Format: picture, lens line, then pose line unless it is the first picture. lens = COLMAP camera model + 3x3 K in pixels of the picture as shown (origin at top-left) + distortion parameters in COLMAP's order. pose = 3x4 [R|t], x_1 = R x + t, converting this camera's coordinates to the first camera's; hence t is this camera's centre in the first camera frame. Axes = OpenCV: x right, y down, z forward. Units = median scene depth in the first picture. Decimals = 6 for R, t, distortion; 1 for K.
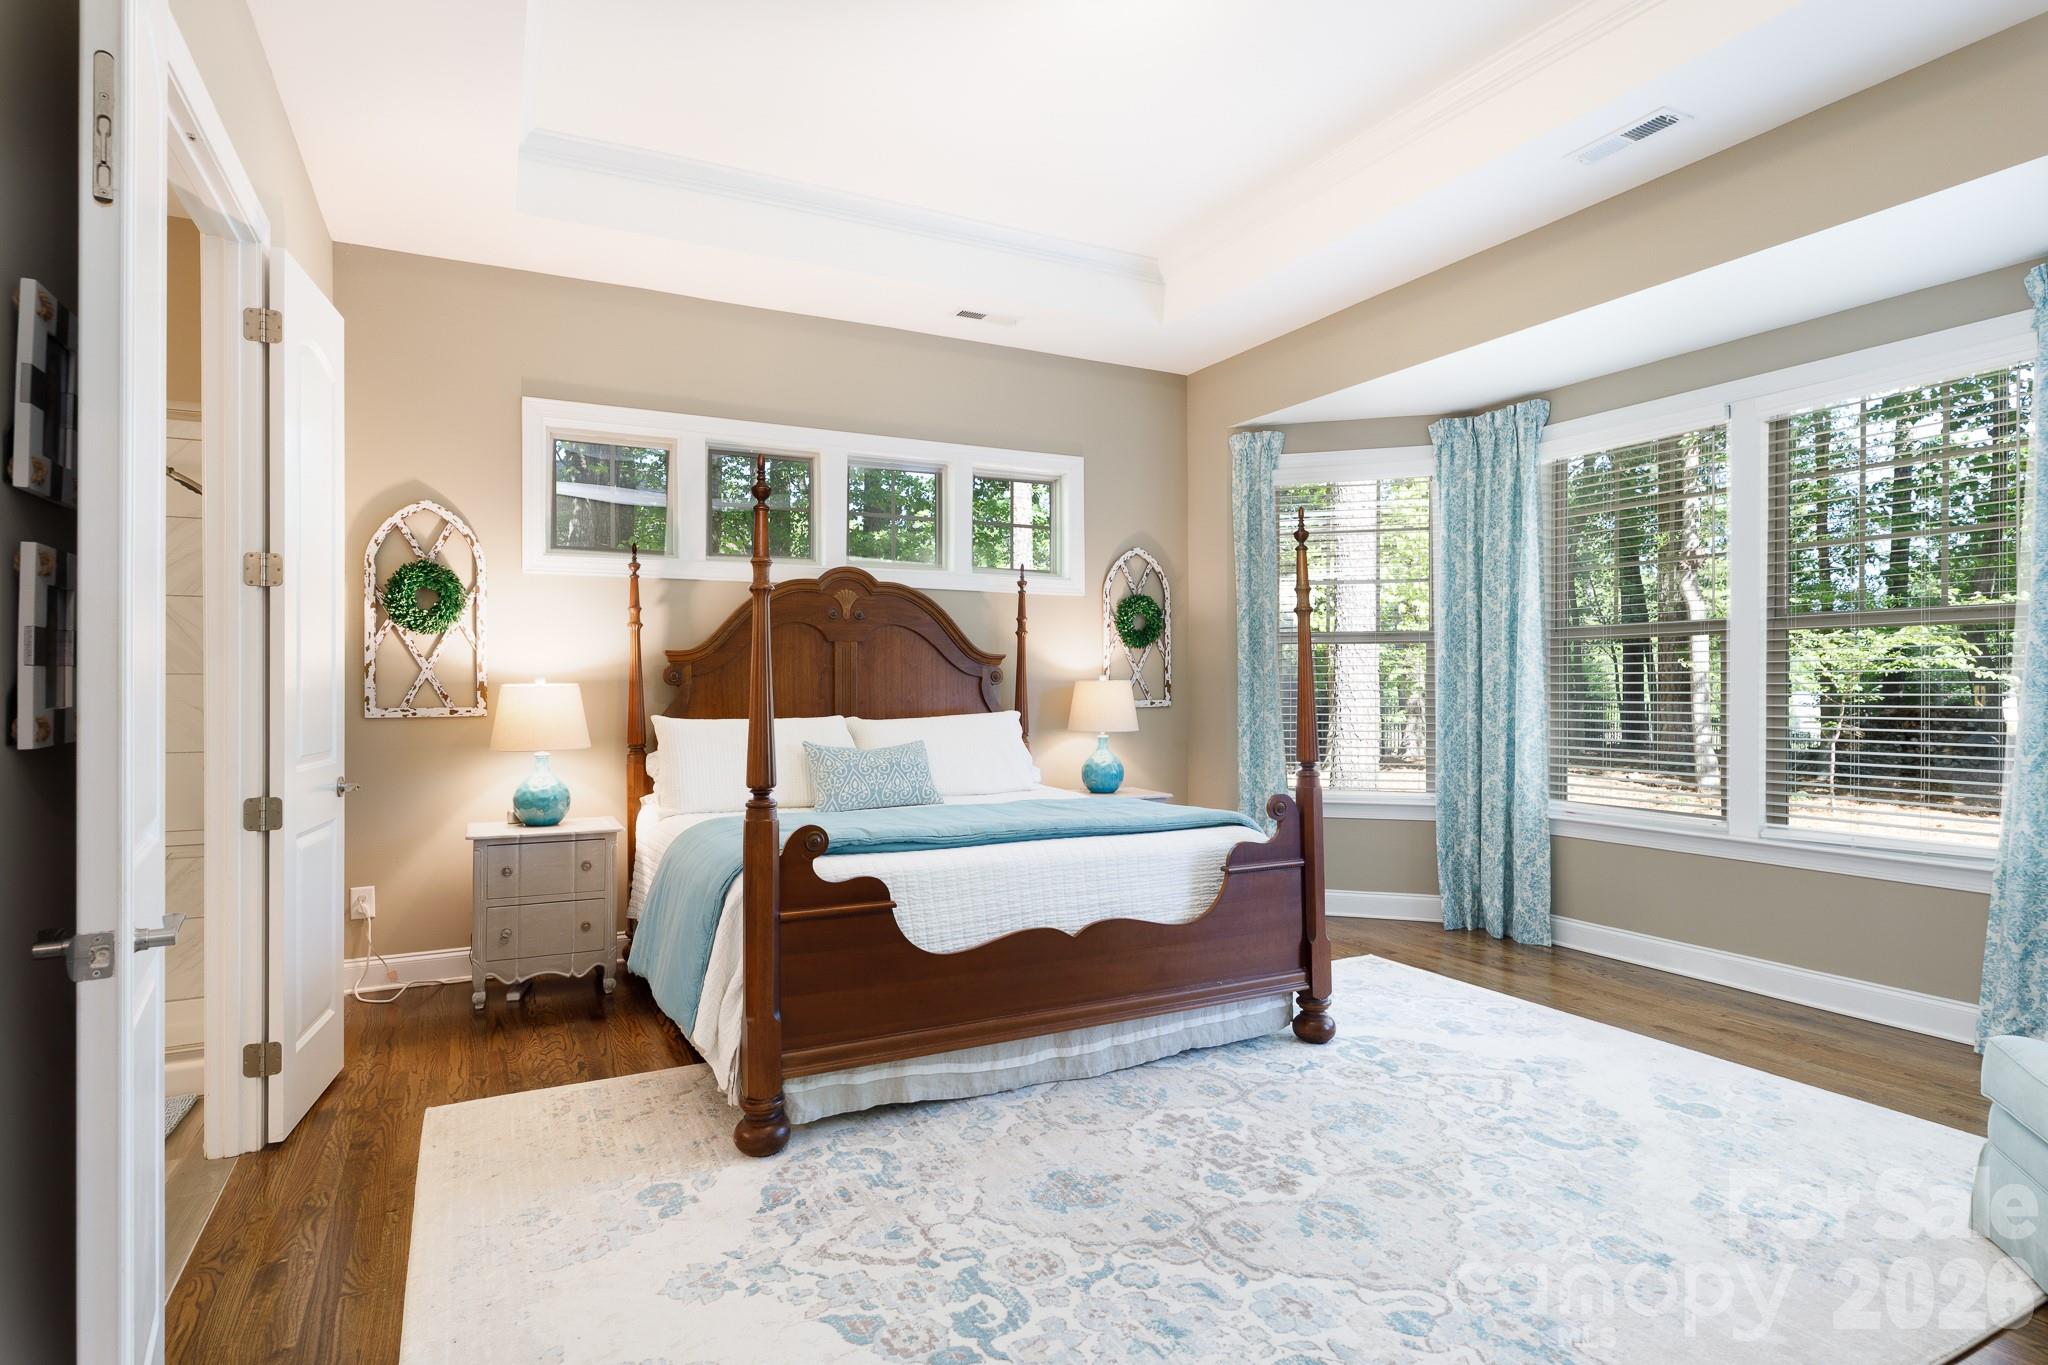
lens RADIAL K [[1081.0, 0, 1024.0], [0, 1081.0, 682.5], [0, 0, 1]] dist [0.004397, 0.000699]
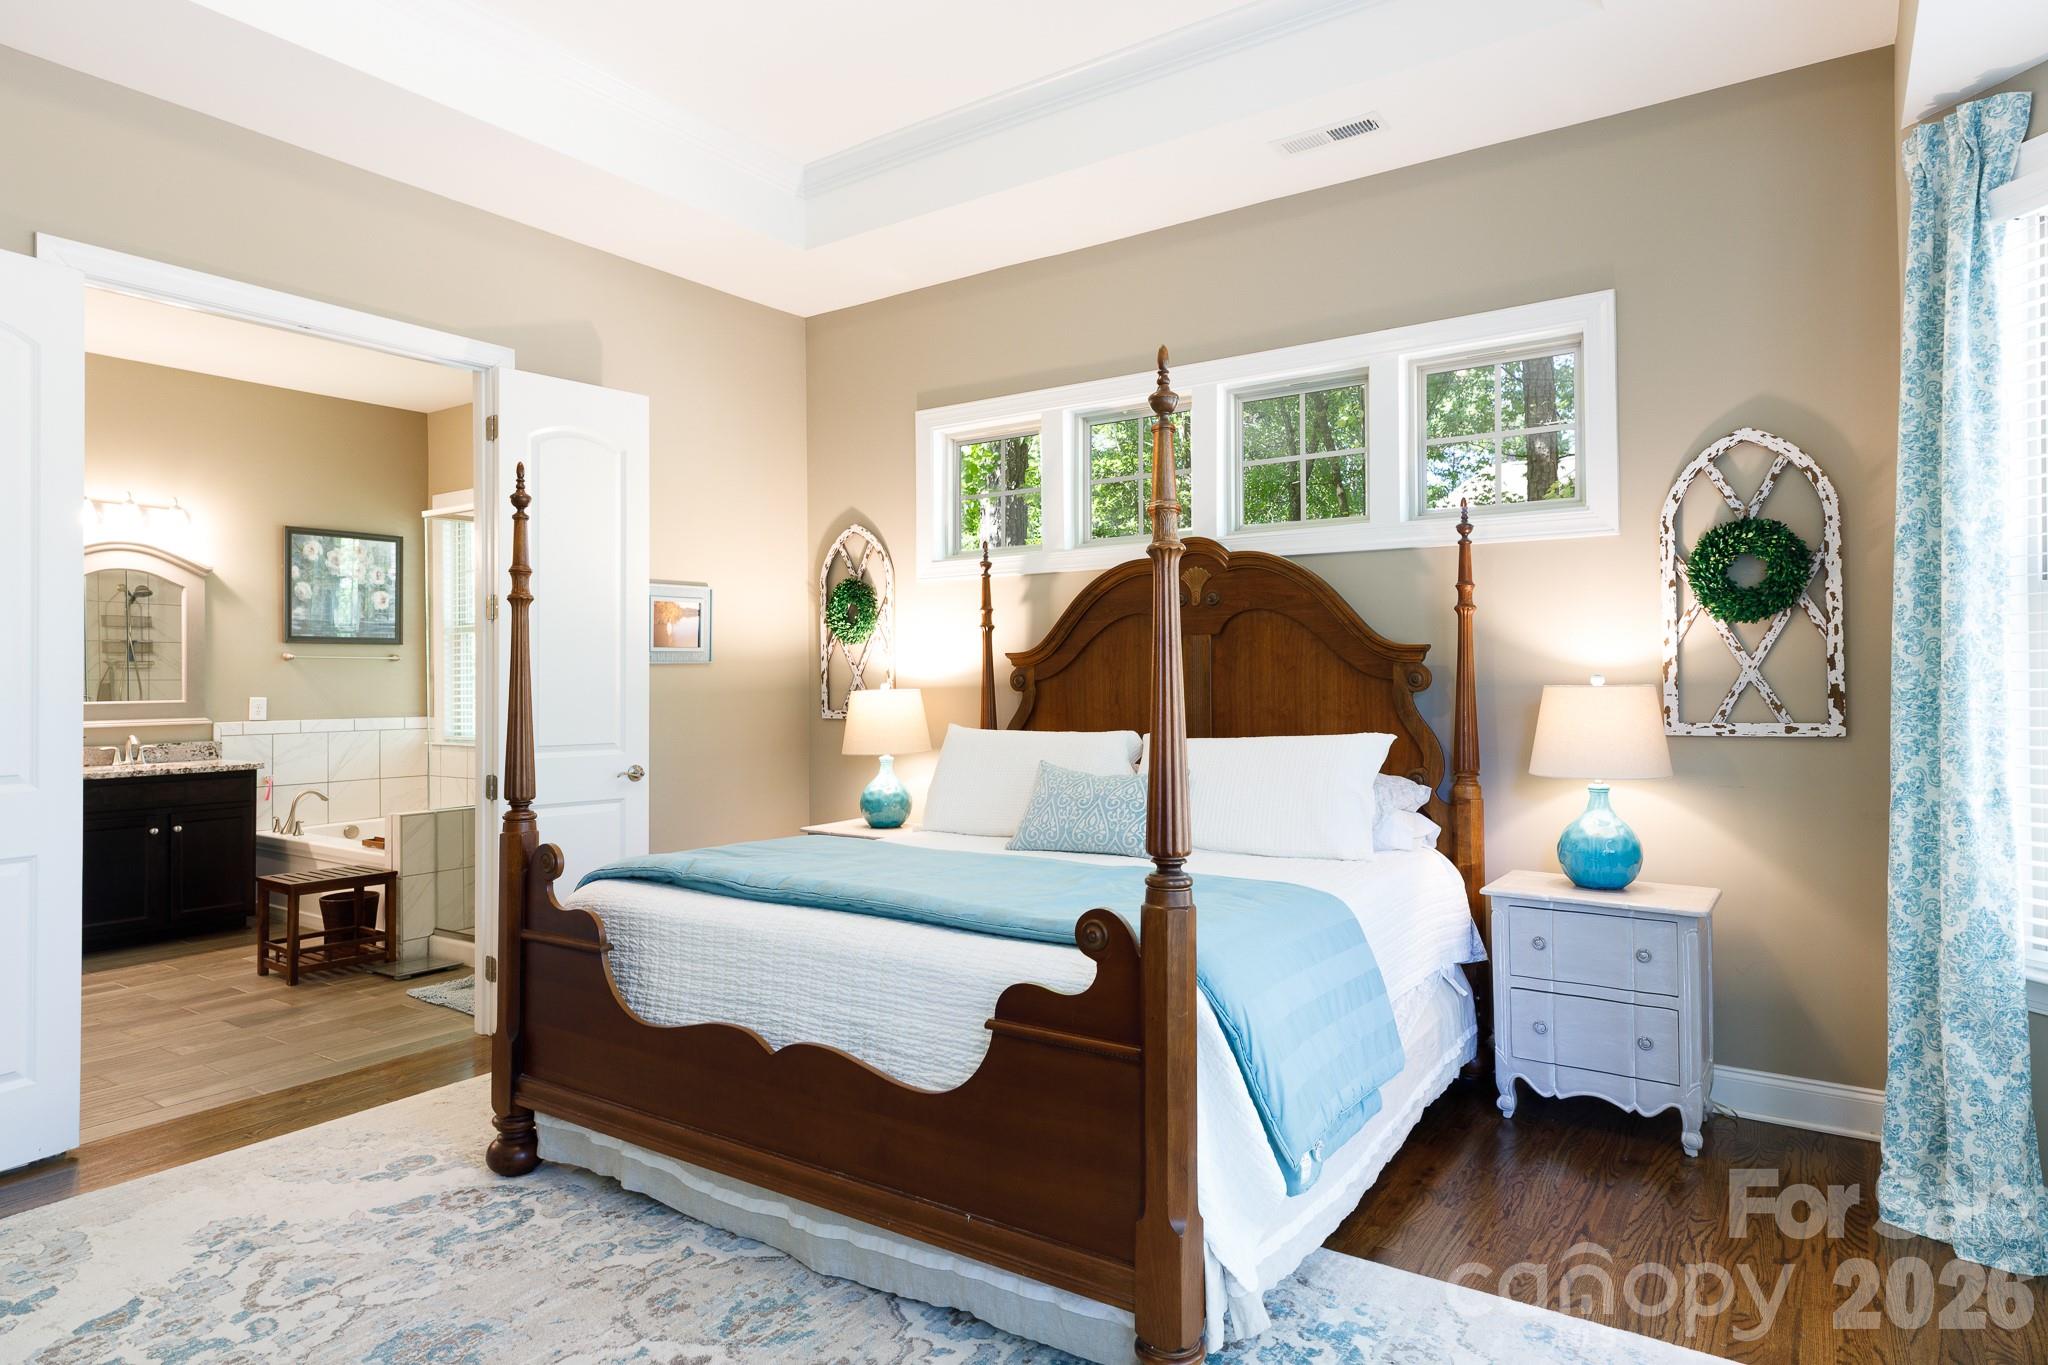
lens RADIAL K [[1171.6, 0, 1024.0], [0, 1171.6, 682.5], [0, 0, 1]] dist [0.003279, -0.000069]
pose [[0.482420, -0.007400, -0.875909, 0.569169], [-0.002269, 0.999950, -0.009698, 0.004391], [0.875937, 0.006666, 0.482380, 0.564764]]
